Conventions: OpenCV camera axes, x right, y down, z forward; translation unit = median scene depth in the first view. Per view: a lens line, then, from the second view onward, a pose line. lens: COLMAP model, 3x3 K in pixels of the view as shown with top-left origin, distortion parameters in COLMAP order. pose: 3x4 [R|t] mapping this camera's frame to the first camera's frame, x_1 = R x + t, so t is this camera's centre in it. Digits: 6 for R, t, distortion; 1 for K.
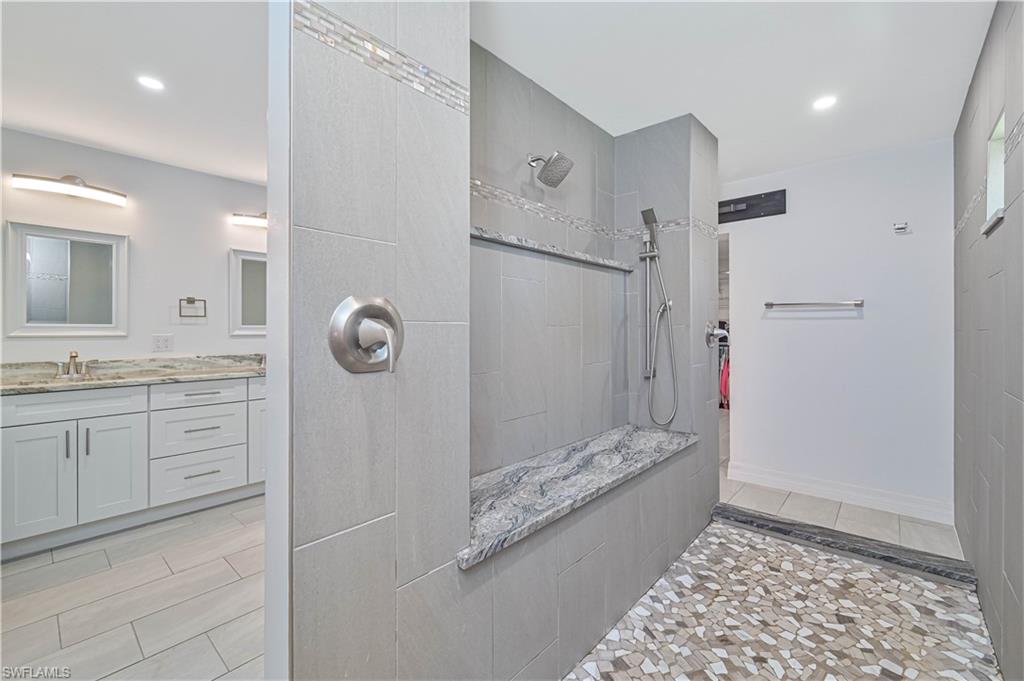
lens RADIAL K [[431.9, 0, 510.2], [0, 431.9, 333.5], [0, 0, 1]] dist [-0.000291, -0.000026]
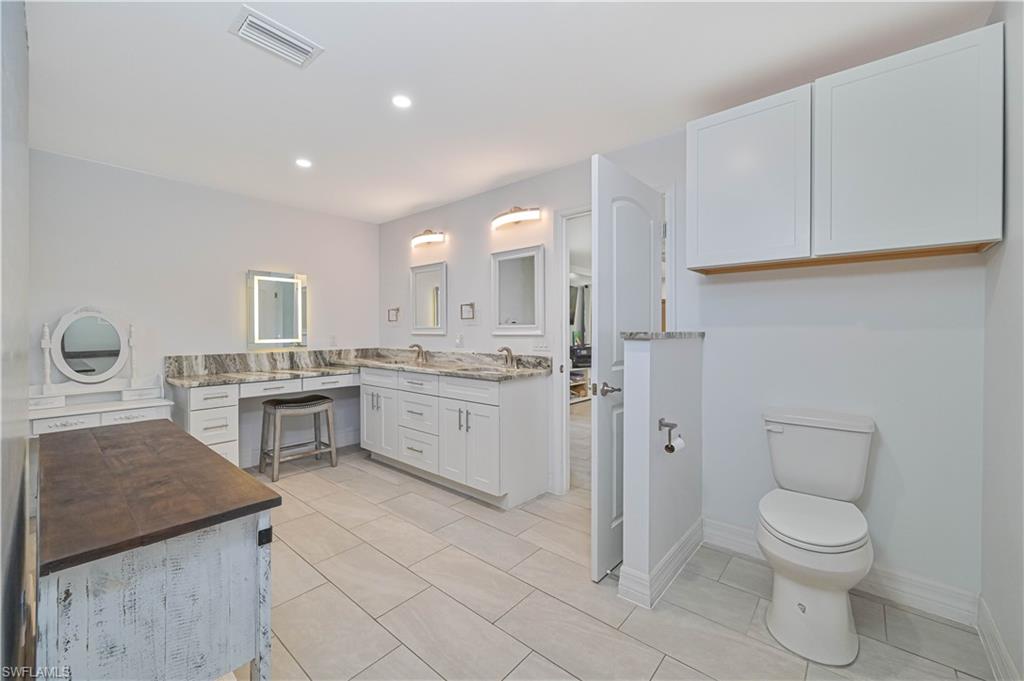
lens RADIAL K [[411.5, 0, 512.8], [0, 411.5, 334.4], [0, 0, 1]] dist [-0.000835, 0.000010]
pose [[0.014091, 0.012593, -0.999821, 0.385599], [-0.002020, 0.999919, 0.012566, -0.010814], [0.999899, 0.001843, 0.014115, 1.102834]]
